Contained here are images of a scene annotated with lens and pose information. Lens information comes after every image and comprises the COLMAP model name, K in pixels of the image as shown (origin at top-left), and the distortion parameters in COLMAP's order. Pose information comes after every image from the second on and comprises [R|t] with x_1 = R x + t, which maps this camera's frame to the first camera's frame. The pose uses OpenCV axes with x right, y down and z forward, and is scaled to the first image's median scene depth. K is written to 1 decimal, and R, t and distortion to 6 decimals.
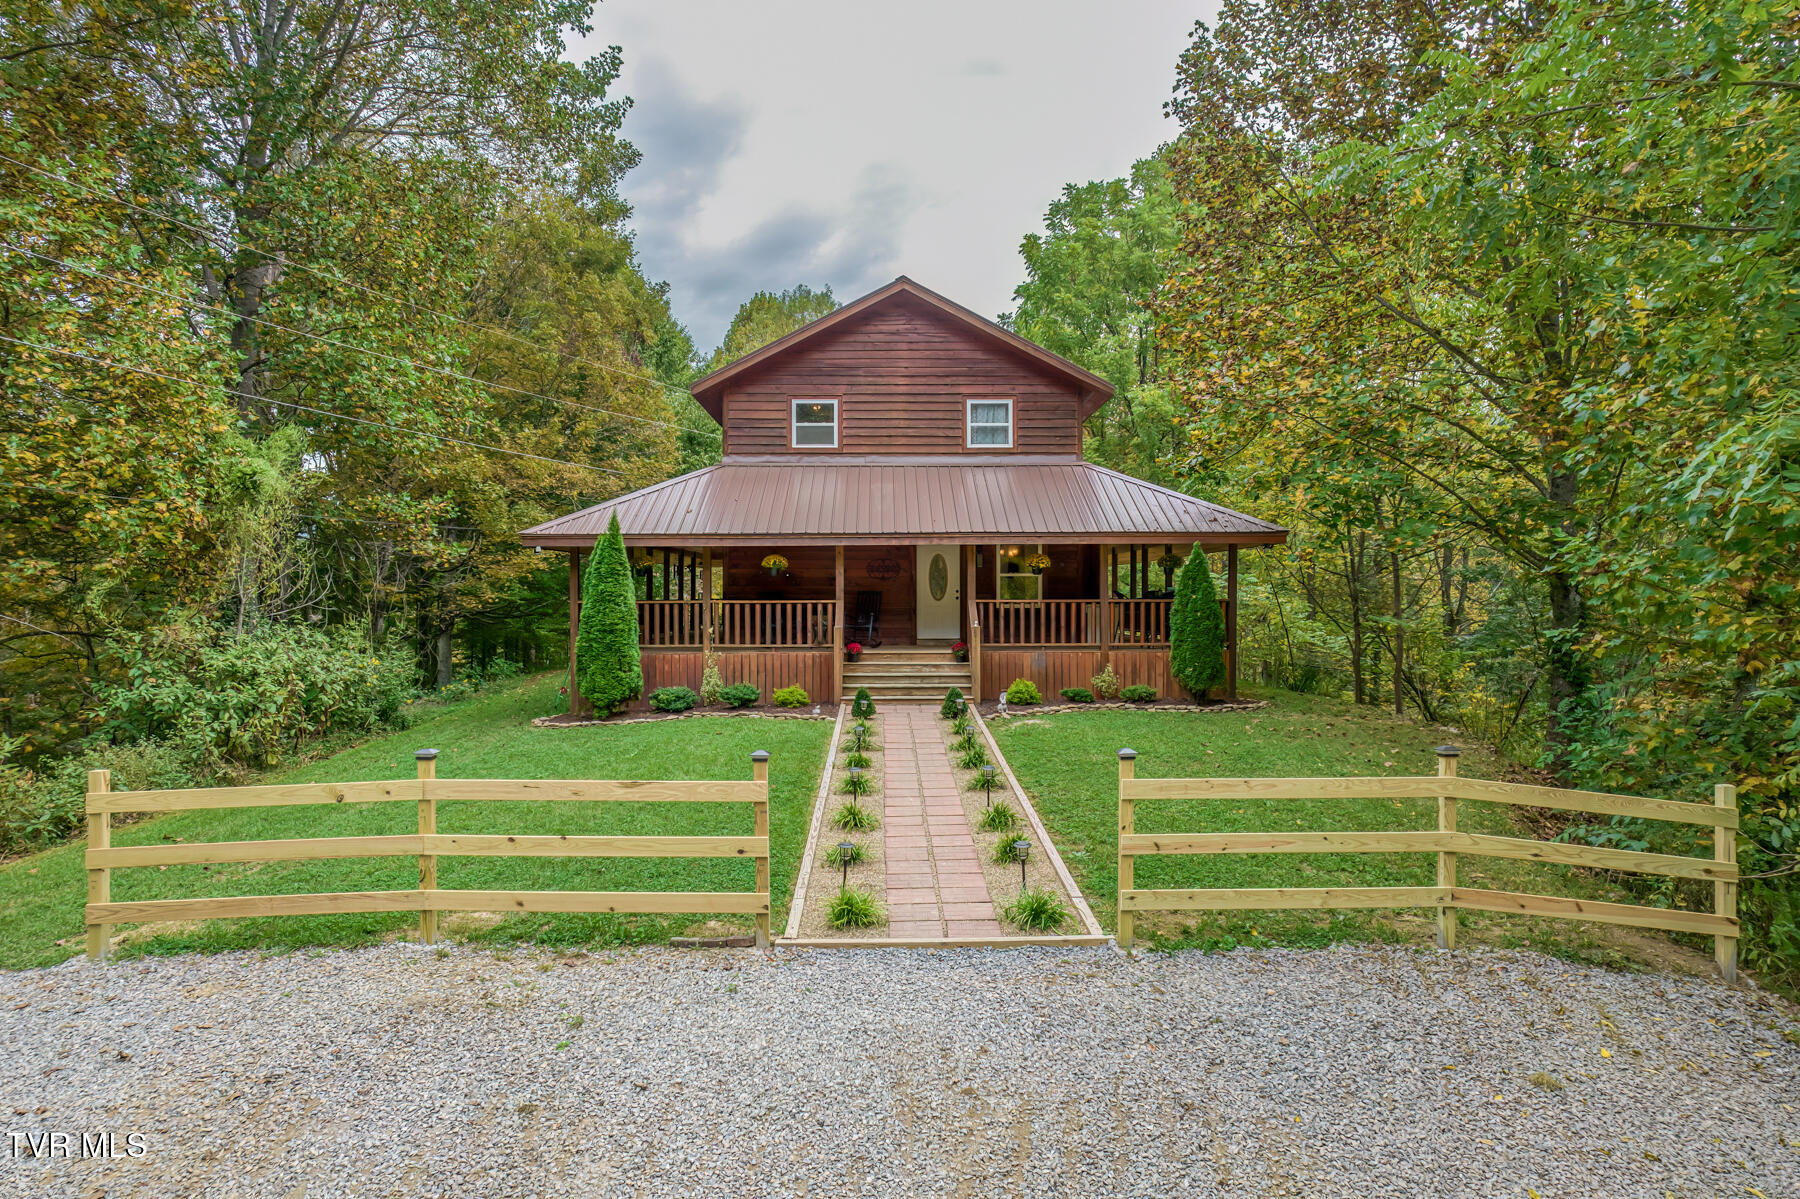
lens RADIAL K [[1151.6, 0, 906.8], [0, 1151.6, 603.5], [0, 0, 1]] dist [-0.076693, 0.067311]
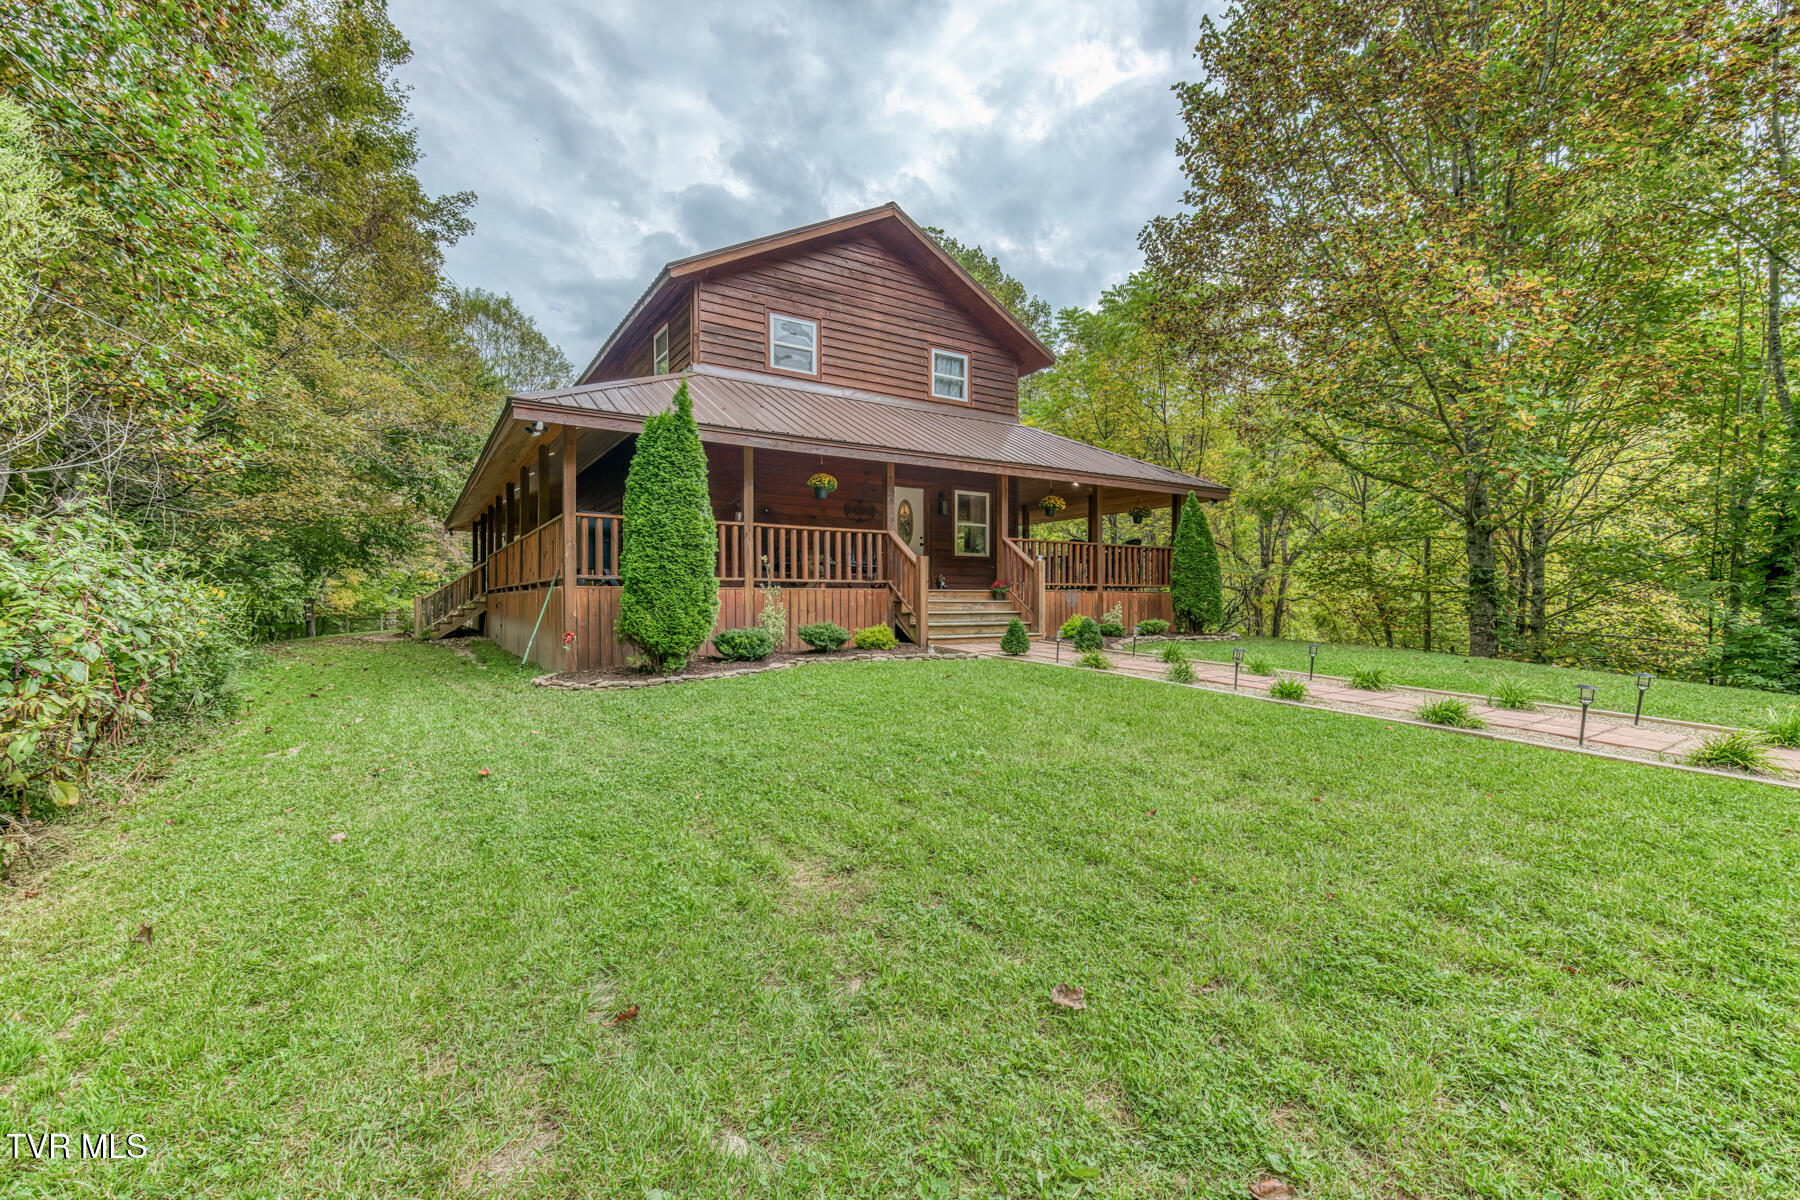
lens RADIAL K [[771.8, 0, 904.6], [0, 771.8, 608.0], [0, 0, 1]] dist [-0.007061, -0.002272]
pose [[0.851071, -0.001599, 0.525048, -0.372013], [-0.001708, 0.999982, 0.005813, 0.054586], [-0.525048, -0.005844, 0.851053, 0.495827]]
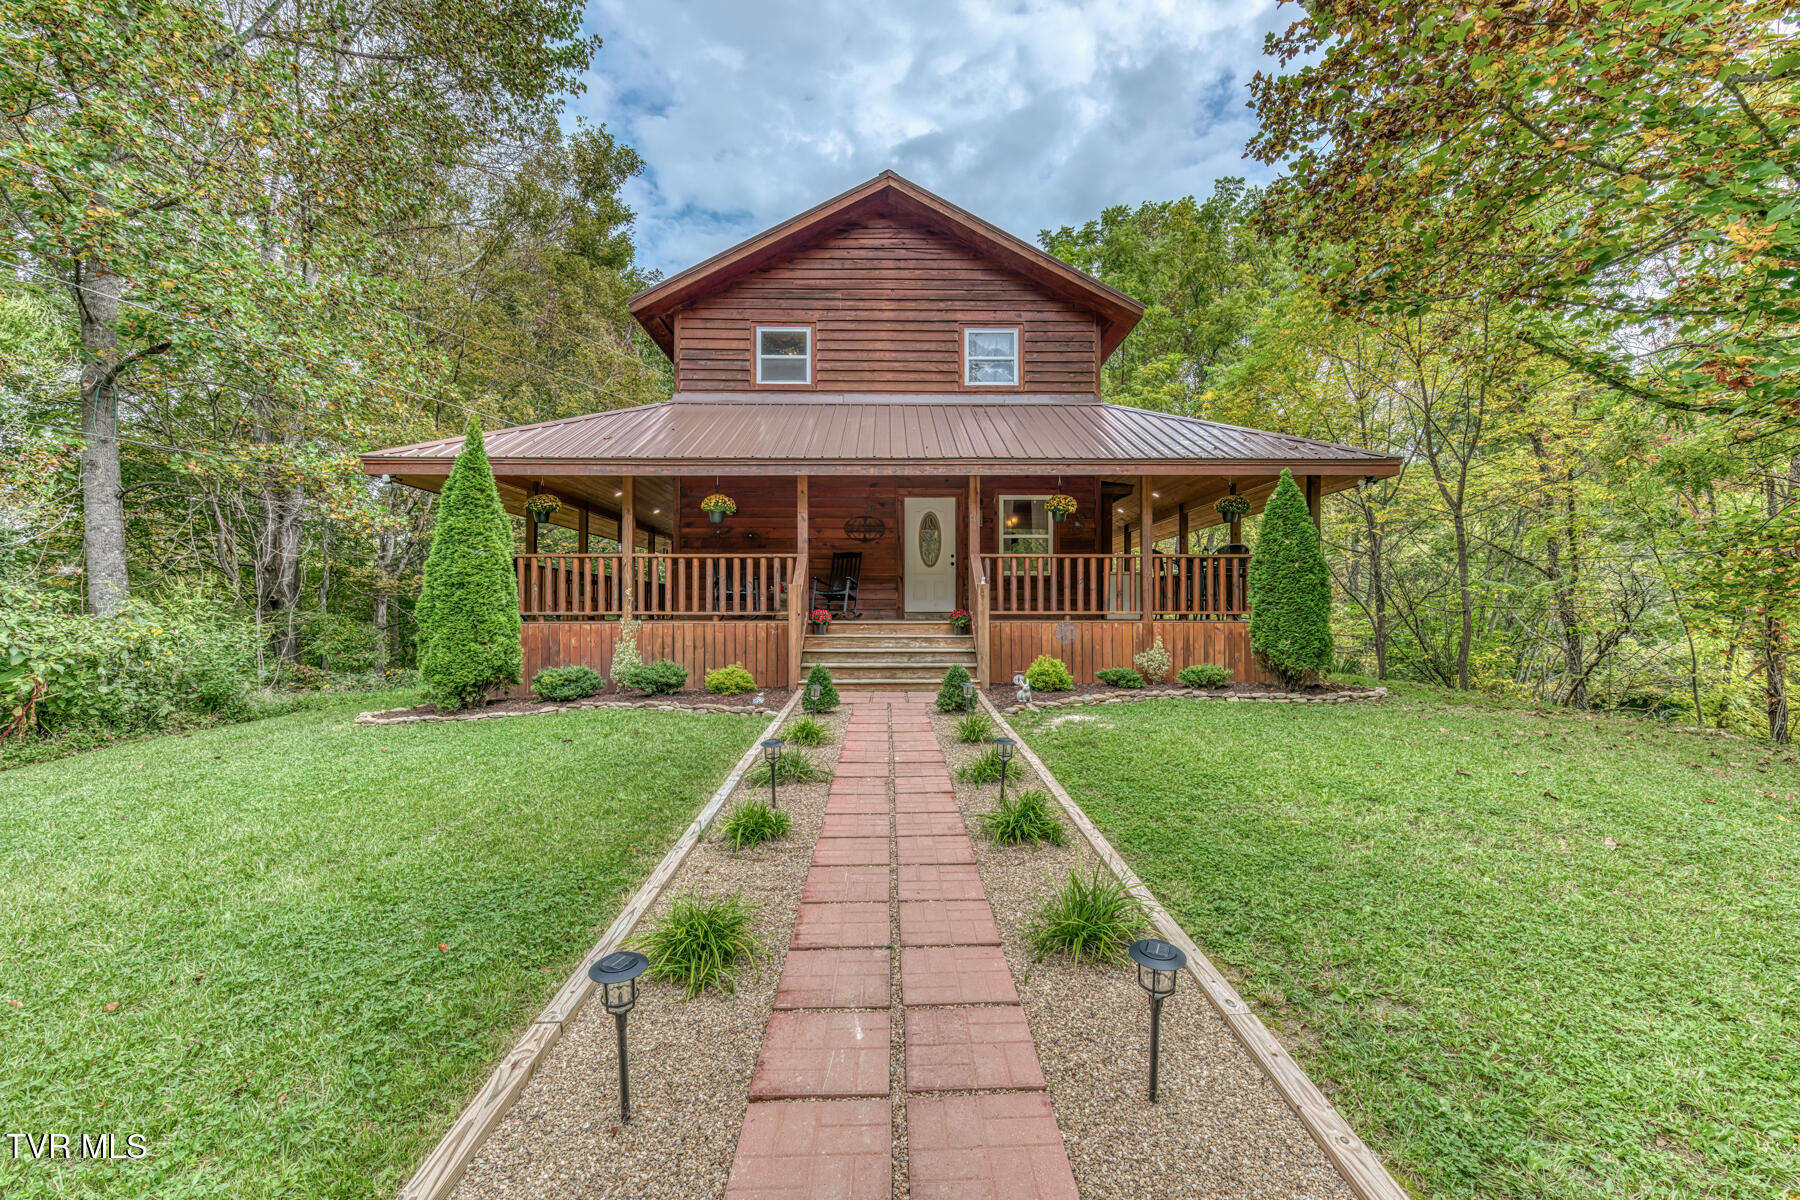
lens RADIAL K [[771.8, 0, 904.6], [0, 771.8, 612.3], [0, 0, 1]] dist [-0.007061, -0.002272]
pose [[0.999997, 0.002030, 0.001671, 0.009056], [-0.002015, 0.999957, -0.009086, 0.041507], [-0.001689, 0.009083, 0.999957, 0.499218]]
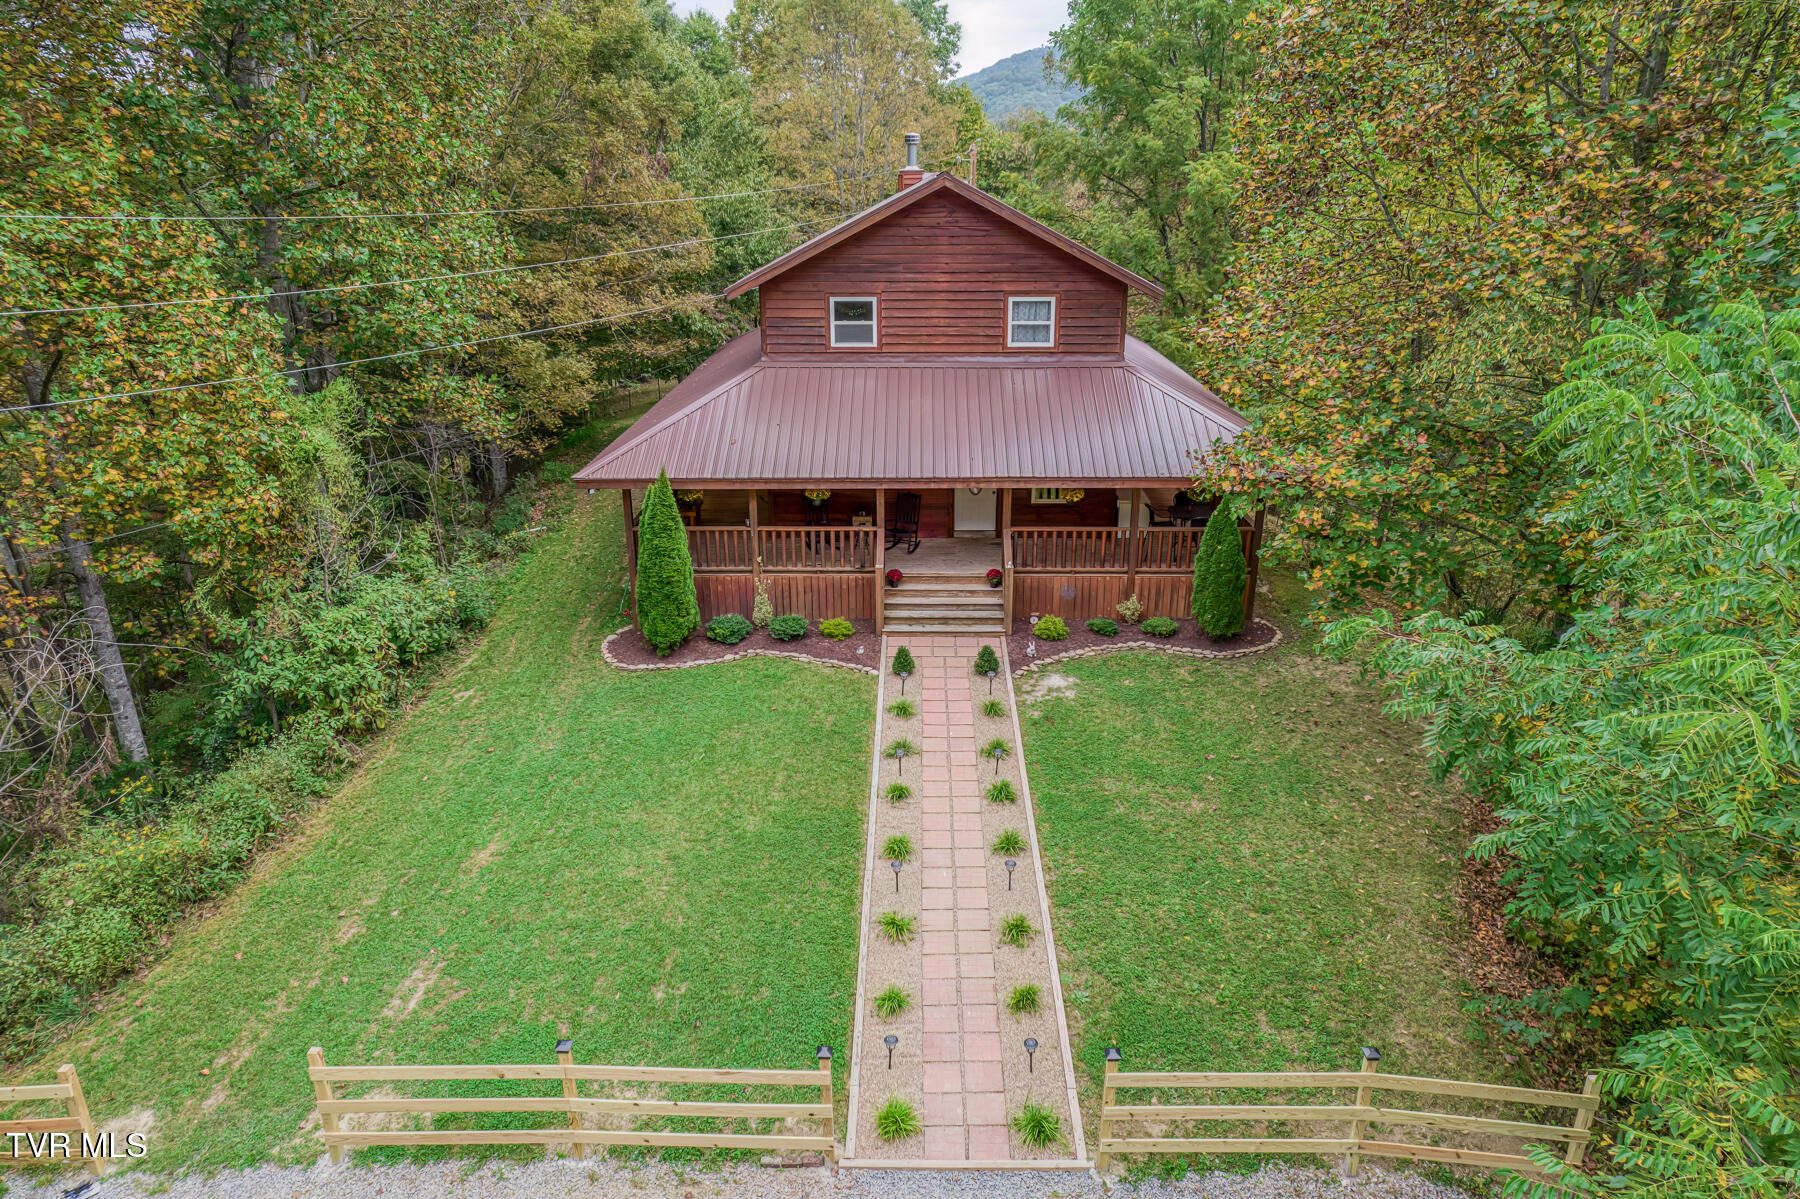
lens RADIAL K [[1151.6, 0, 904.3], [0, 1151.6, 601.1], [0, 0, 1]] dist [-0.076693, 0.067311]
pose [[0.999357, 0.011086, -0.034097, -0.000246], [0.001204, 0.940092, 0.340919, -0.305072], [0.035834, -0.340741, 0.939474, -0.007300]]
